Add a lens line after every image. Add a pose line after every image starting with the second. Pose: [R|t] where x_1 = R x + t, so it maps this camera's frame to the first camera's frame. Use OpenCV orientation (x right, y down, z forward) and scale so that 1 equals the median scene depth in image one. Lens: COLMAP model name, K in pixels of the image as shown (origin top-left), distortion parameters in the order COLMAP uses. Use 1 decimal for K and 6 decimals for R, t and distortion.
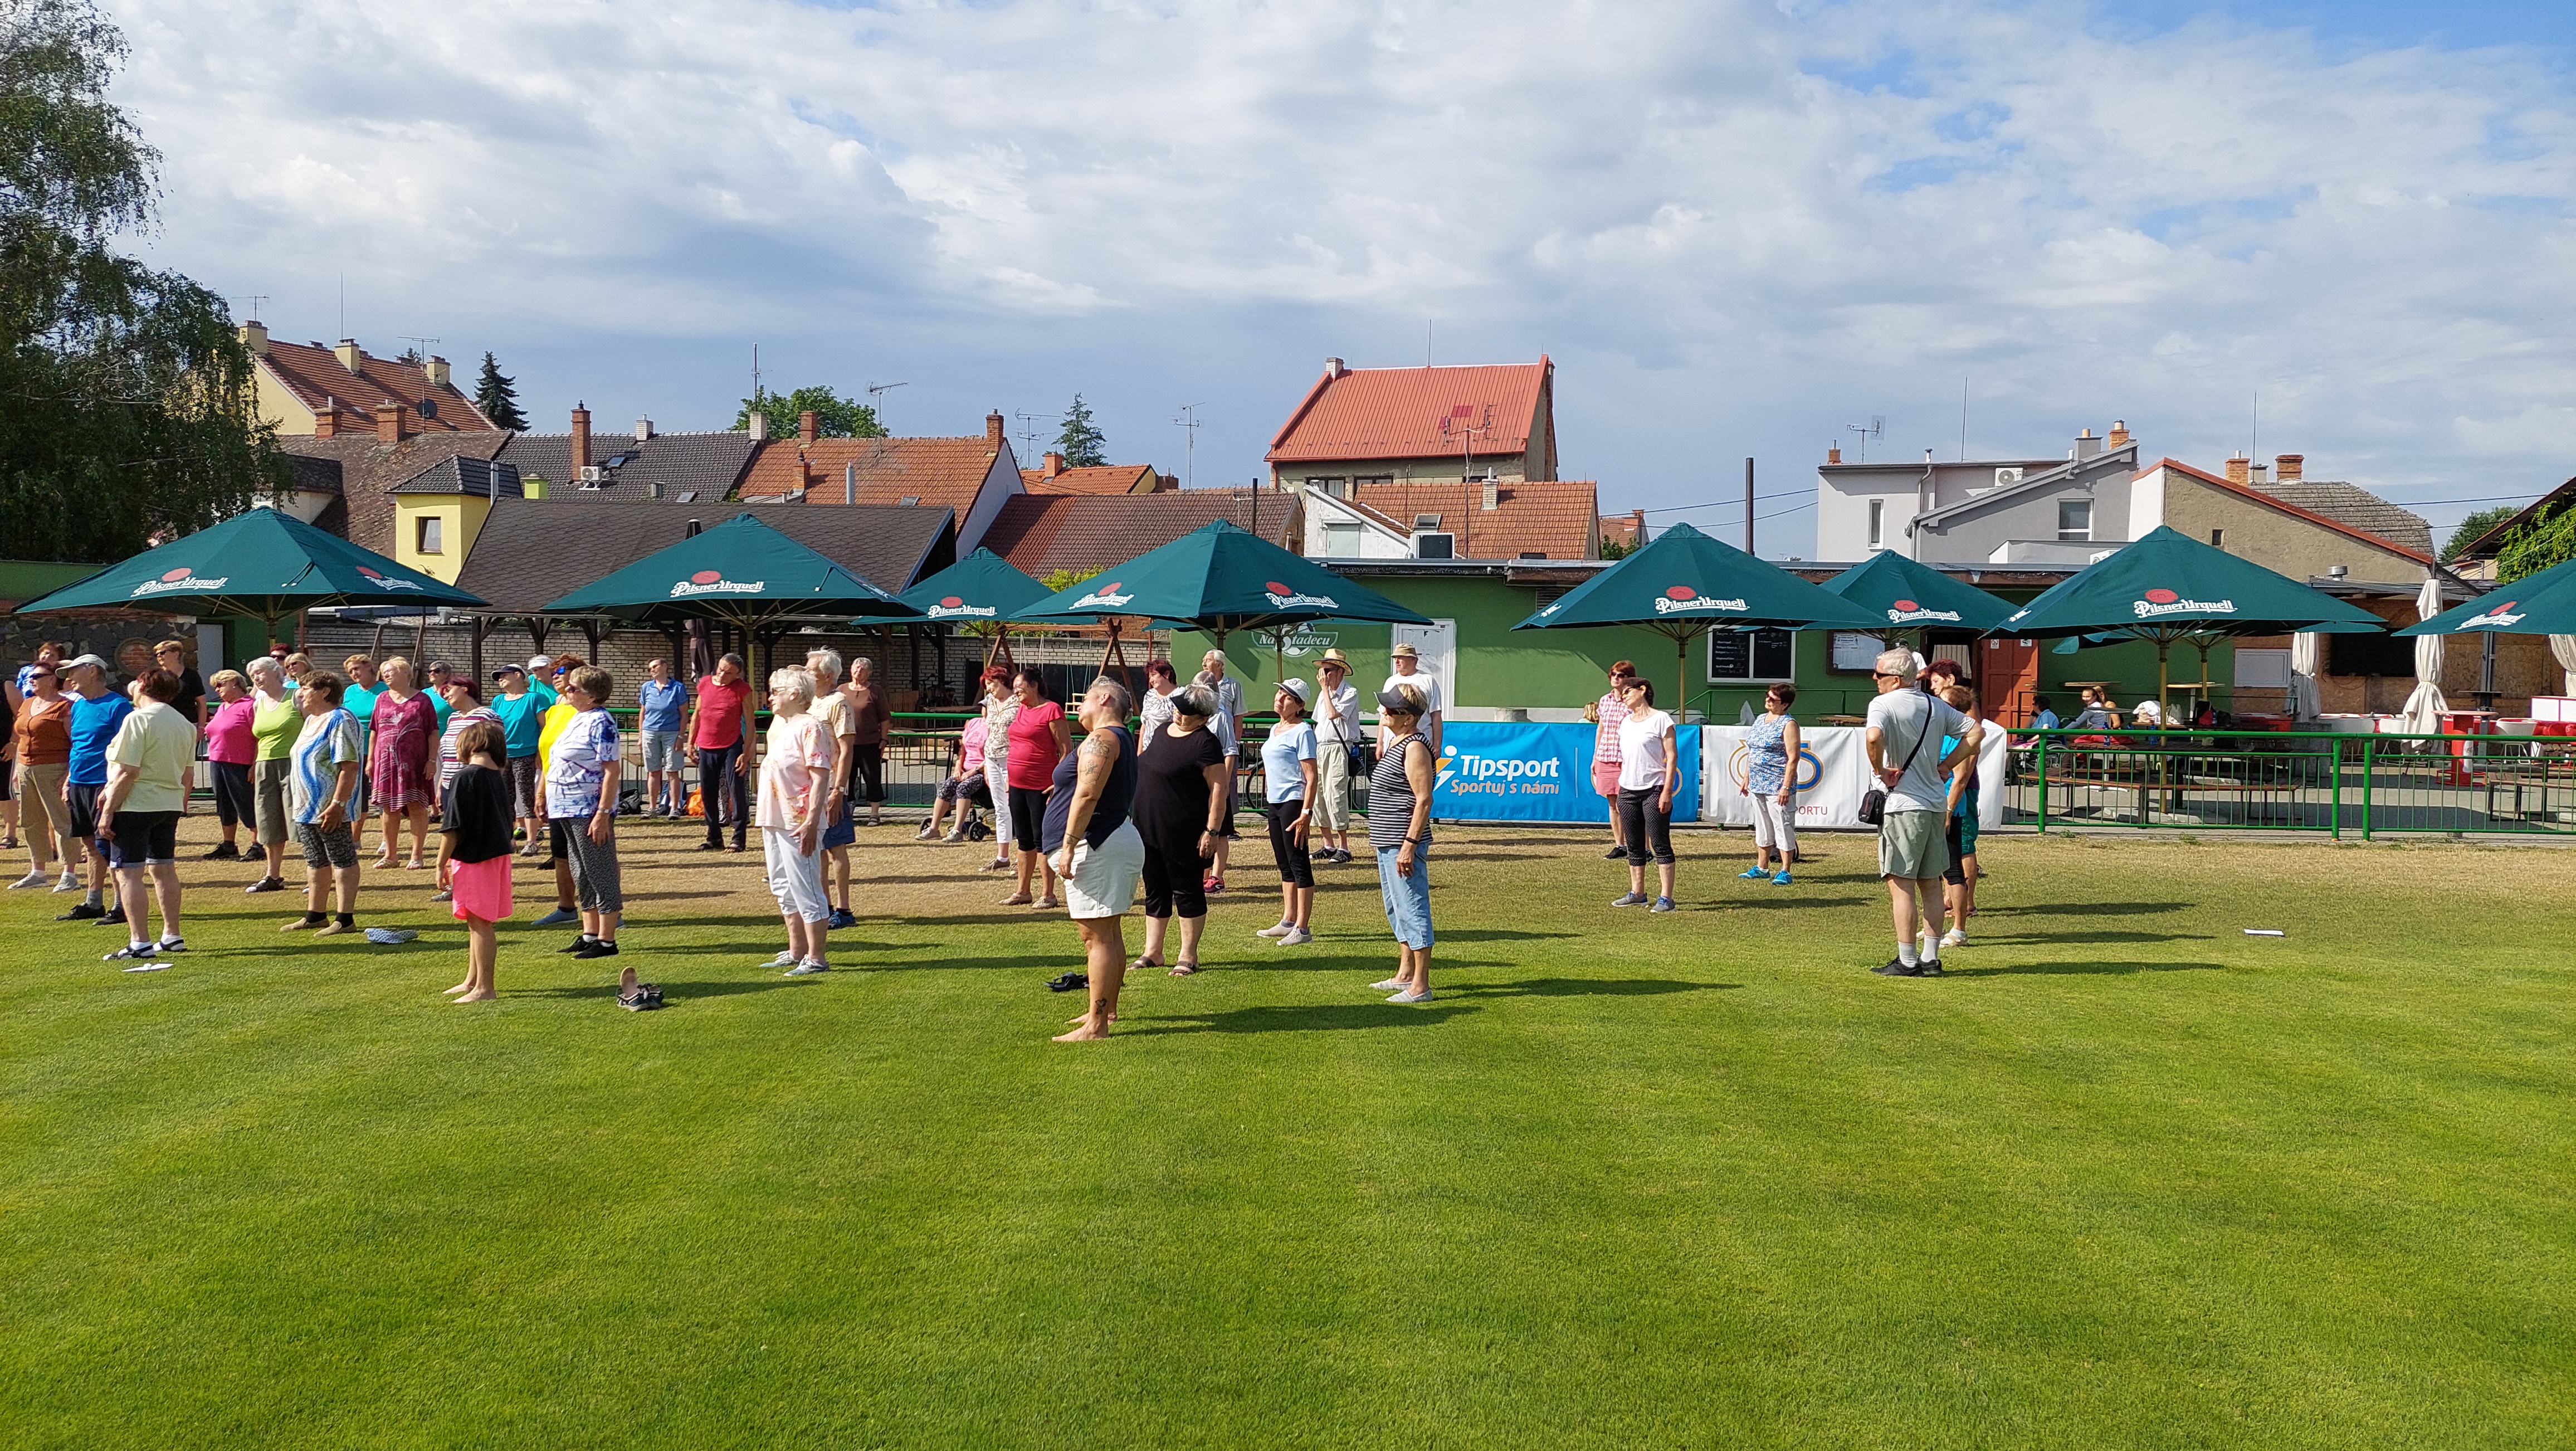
lens RADIAL K [[1845.0, 0, 1330.1], [0, 1845.0, 712.4], [0, 0, 1]] dist [0.095697, -0.120344]
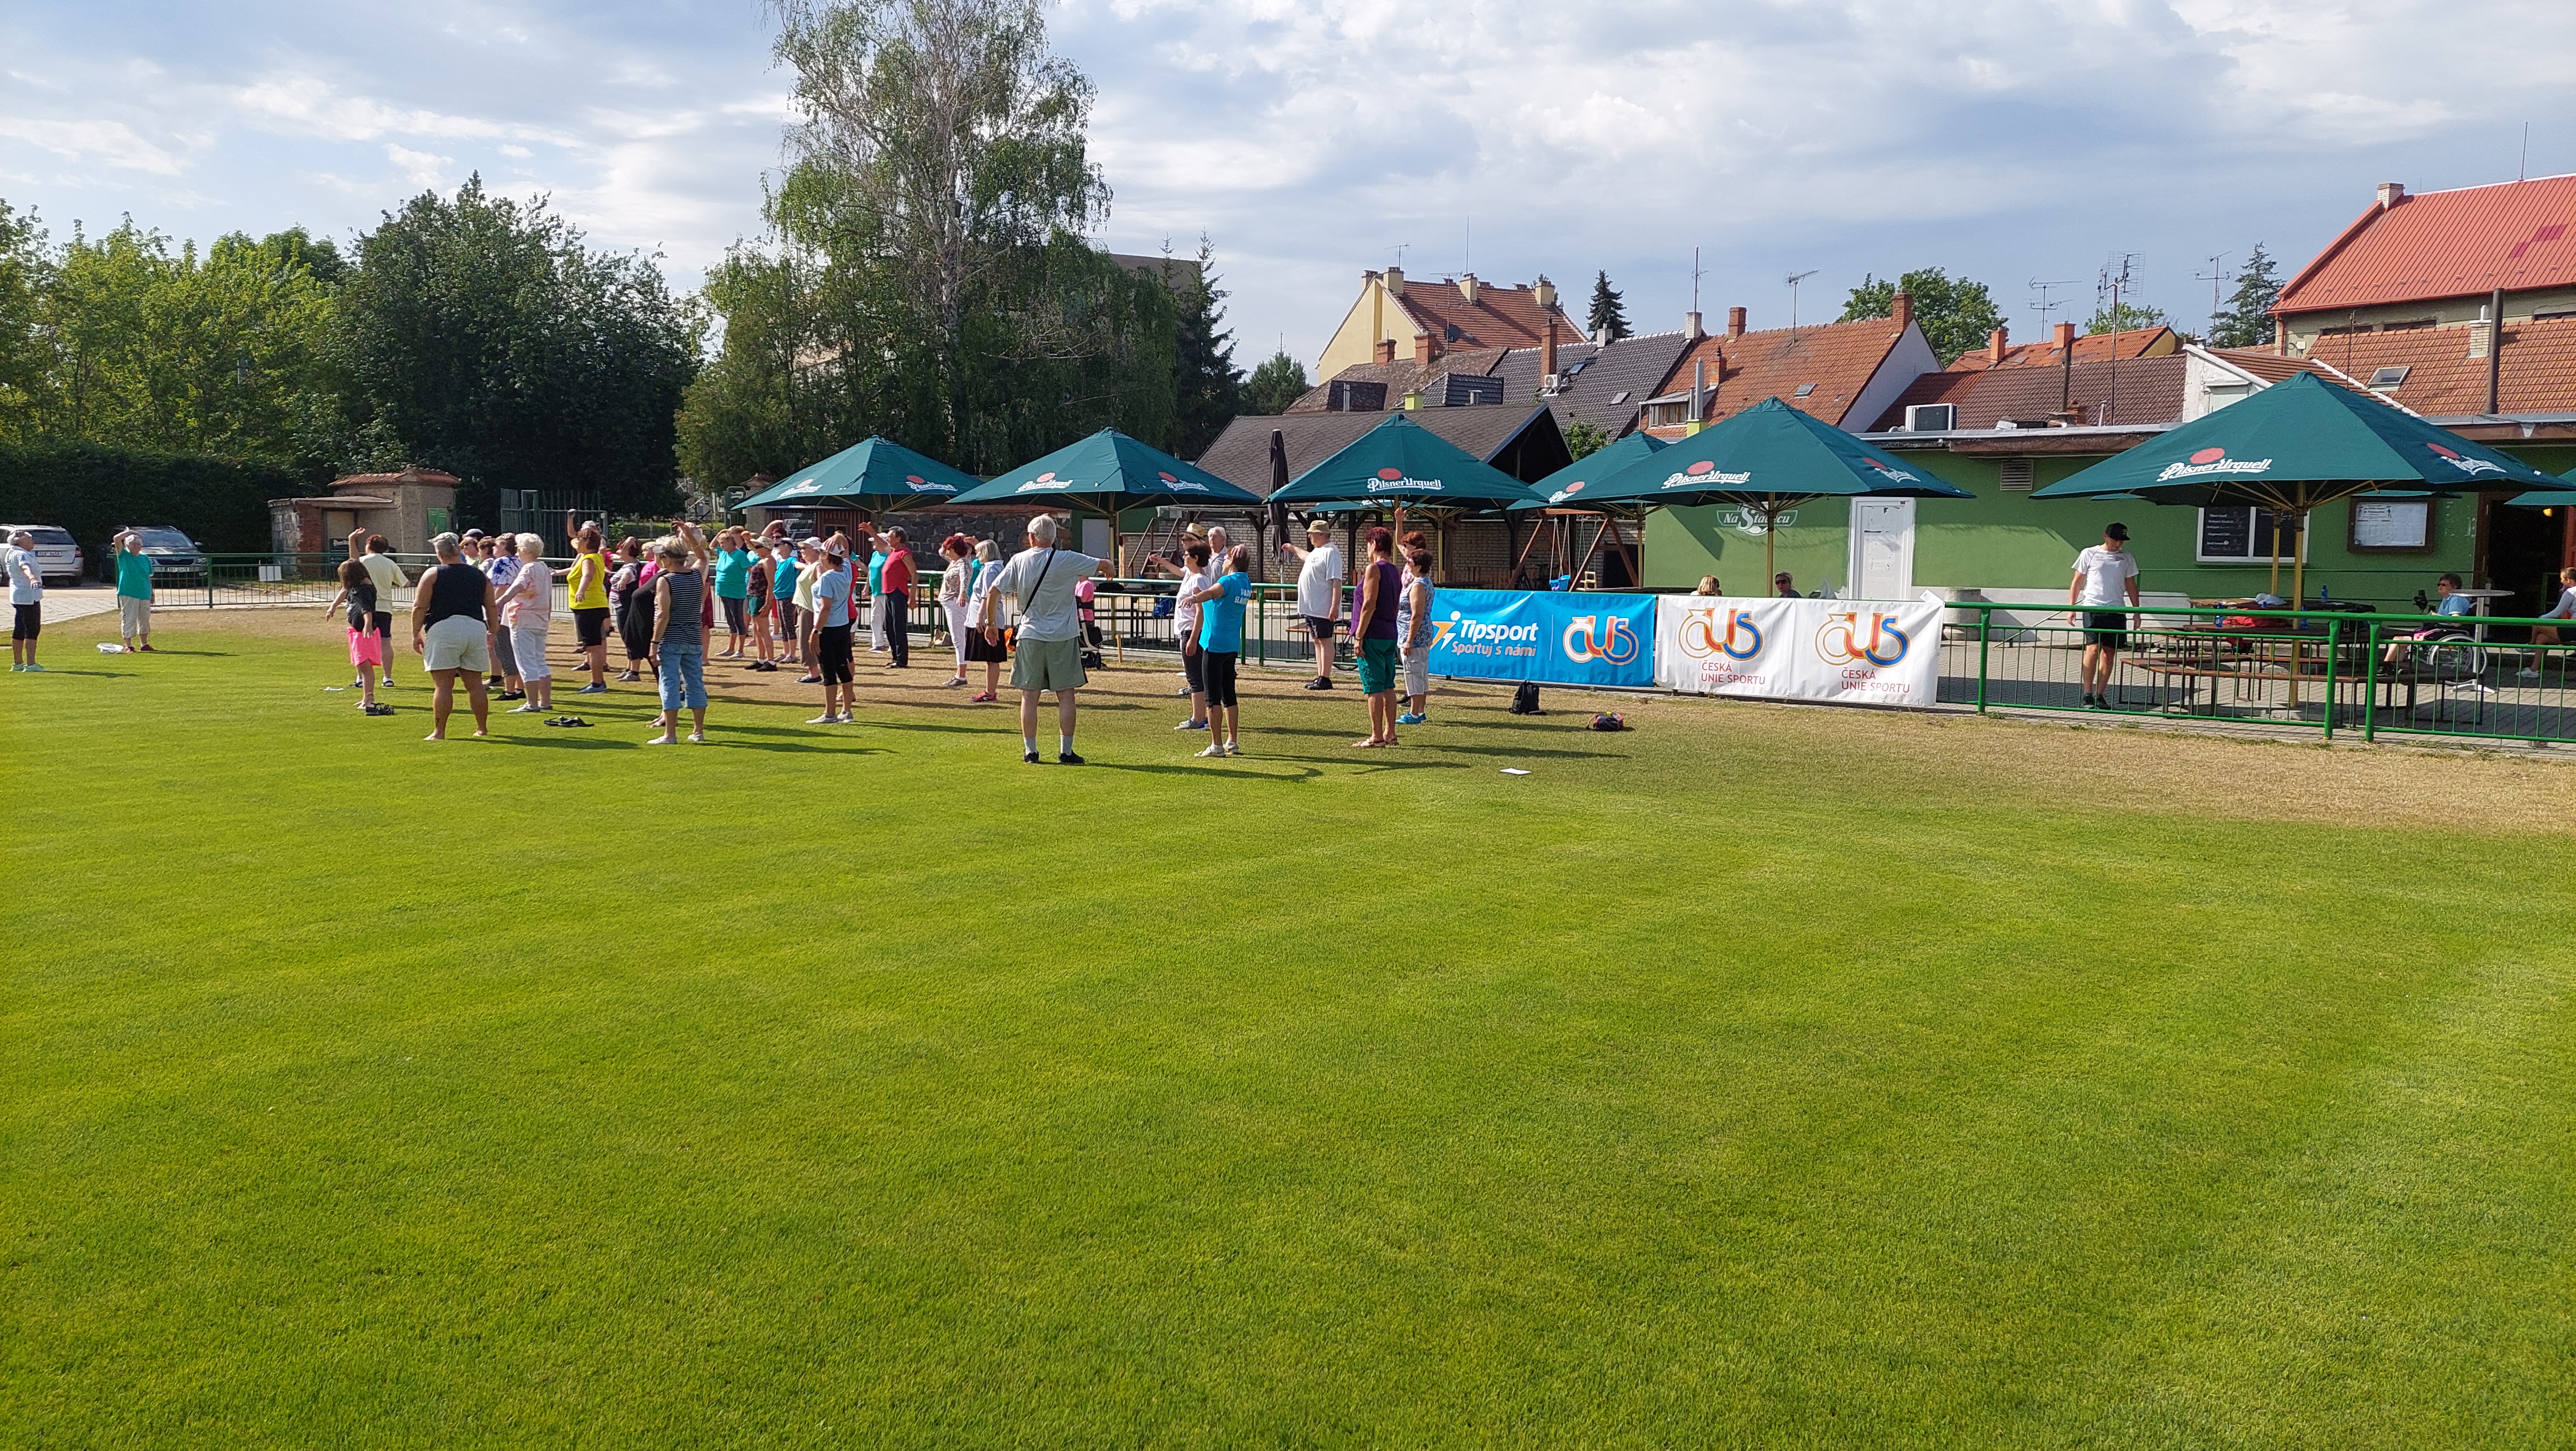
lens RADIAL K [[1844.1, 0, 1310.0], [0, 1844.1, 740.4], [0, 0, 1]] dist [0.099342, -0.130381]
pose [[0.788075, 0.062411, -0.612408, 0.191283], [-0.016575, 0.996638, 0.080238, 0.002028], [0.615357, -0.053083, 0.786459, 0.009692]]
